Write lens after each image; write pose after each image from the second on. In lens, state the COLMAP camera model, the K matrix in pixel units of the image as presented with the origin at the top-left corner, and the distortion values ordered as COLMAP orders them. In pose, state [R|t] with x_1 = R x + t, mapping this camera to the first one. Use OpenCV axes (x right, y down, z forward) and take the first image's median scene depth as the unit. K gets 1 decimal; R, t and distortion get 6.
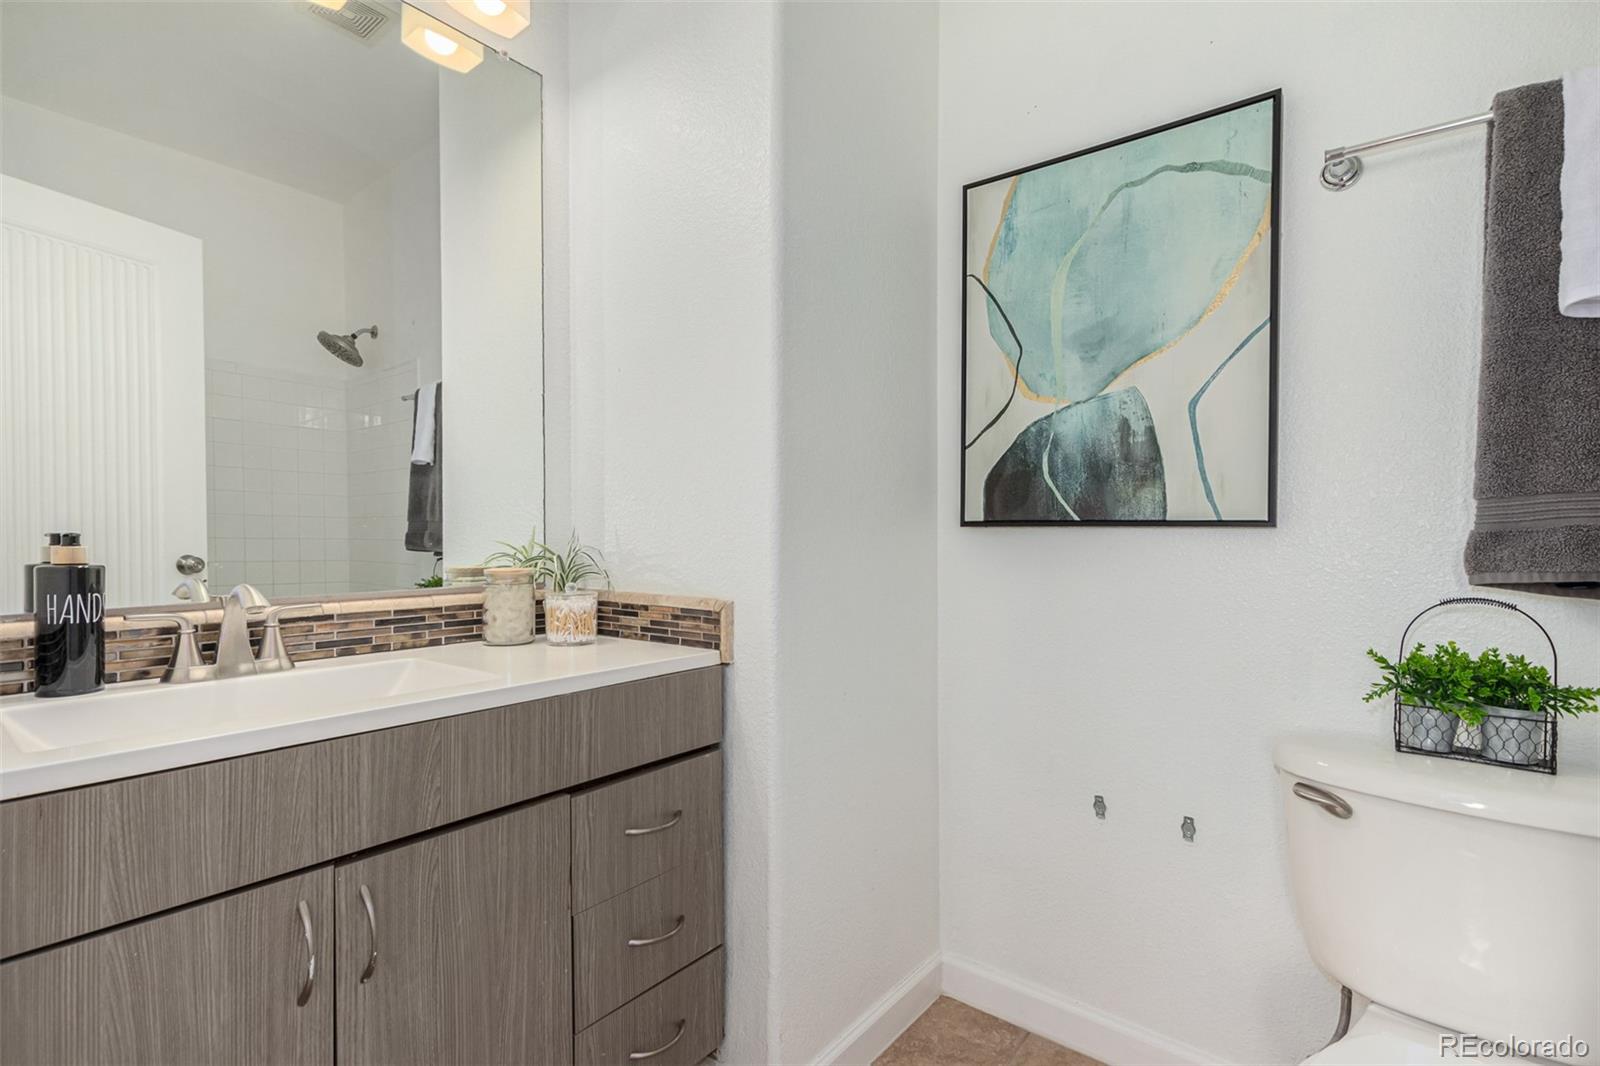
lens RADIAL K [[761.9, 0, 805.2], [0, 761.9, 541.4], [0, 0, 1]] dist [0.019994, -0.003993]
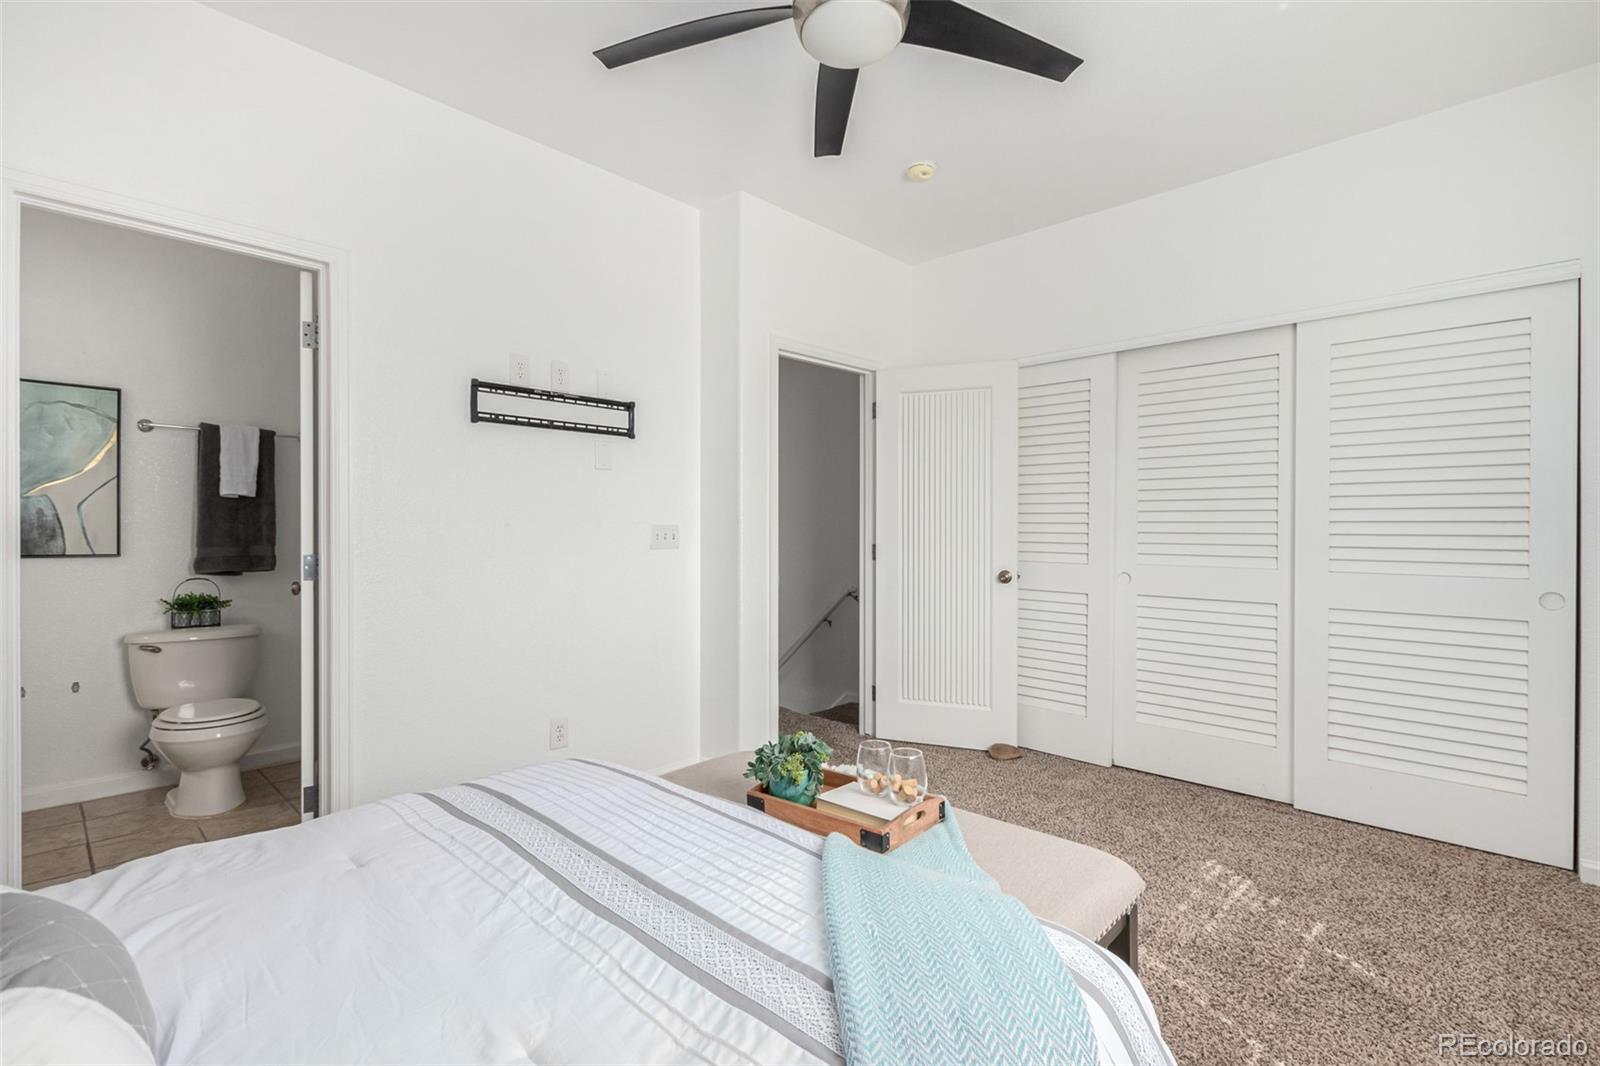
lens RADIAL K [[735.0, 0, 812.7], [0, 735.0, 528.0], [0, 0, 1]] dist [0.012115, -0.002591]
pose [[0.070500, 0.005769, 0.997495, -2.014545], [0.007424, 0.999953, -0.006308, -0.096397], [-0.997484, 0.007850, 0.070453, -1.770553]]
